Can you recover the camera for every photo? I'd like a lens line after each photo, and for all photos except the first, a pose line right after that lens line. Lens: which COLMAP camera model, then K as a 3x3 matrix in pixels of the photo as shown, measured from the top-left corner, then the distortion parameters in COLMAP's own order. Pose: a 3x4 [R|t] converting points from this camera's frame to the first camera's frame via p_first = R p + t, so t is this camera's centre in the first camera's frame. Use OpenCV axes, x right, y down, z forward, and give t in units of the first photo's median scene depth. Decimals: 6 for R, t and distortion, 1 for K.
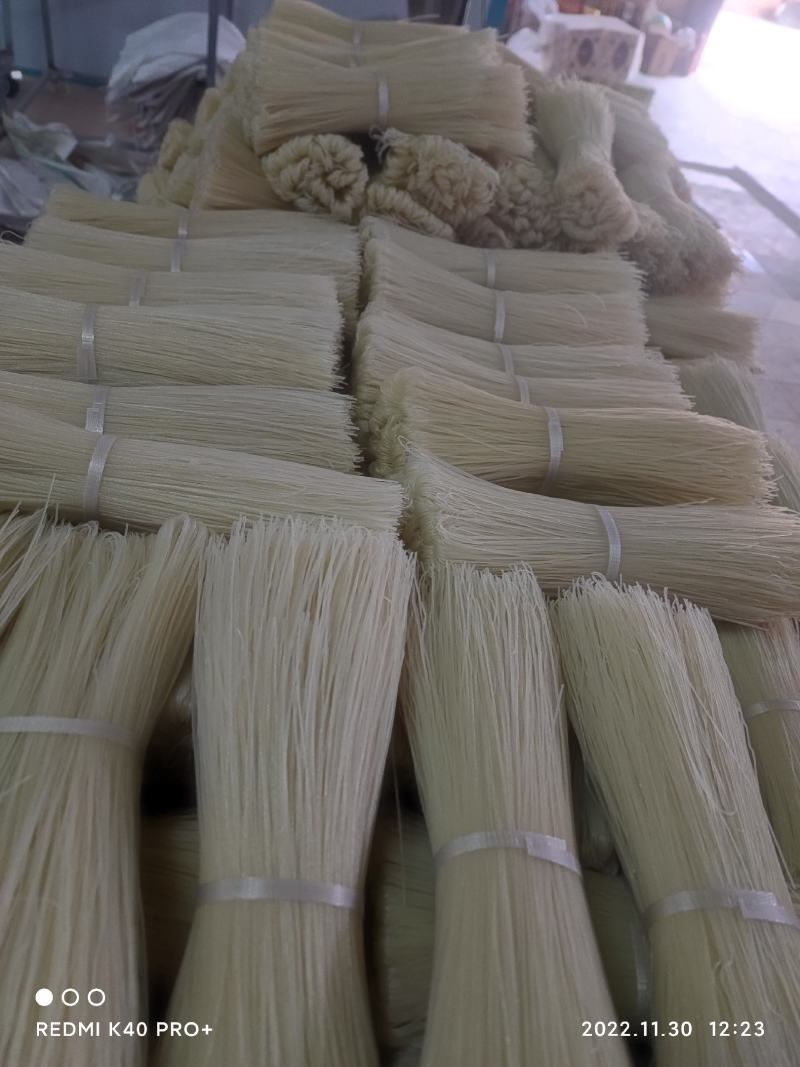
lens RADIAL K [[810.6, 0, 414.3], [0, 810.6, 565.9], [0, 0, 1]] dist [-0.080097, 0.050935]
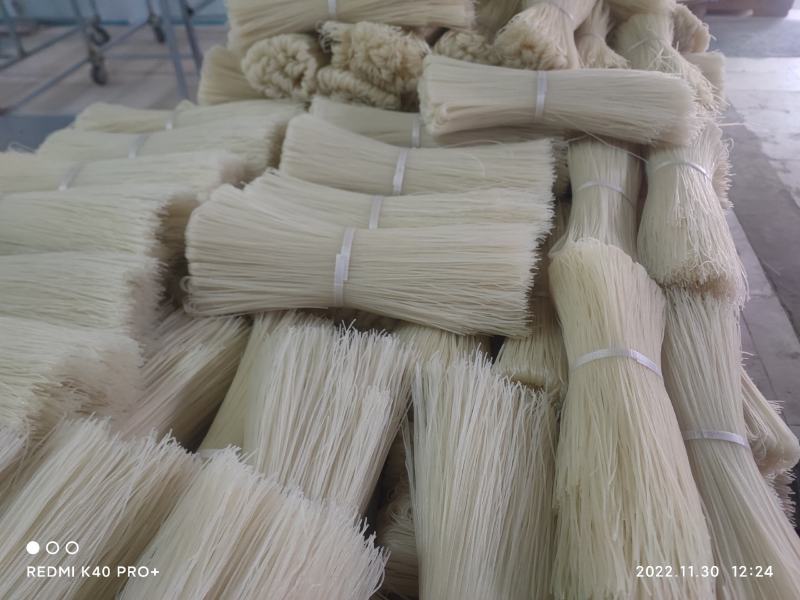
lens RADIAL K [[607.8, 0, 400.0], [0, 607.8, 300.0], [0, 0, 1]] dist [-0.080097, 0.050935]
pose [[0.939852, -0.006318, -0.341523, 0.357309], [-0.026310, 0.995520, -0.090819, -0.058148], [0.340567, 0.094342, 0.935475, 0.232497]]
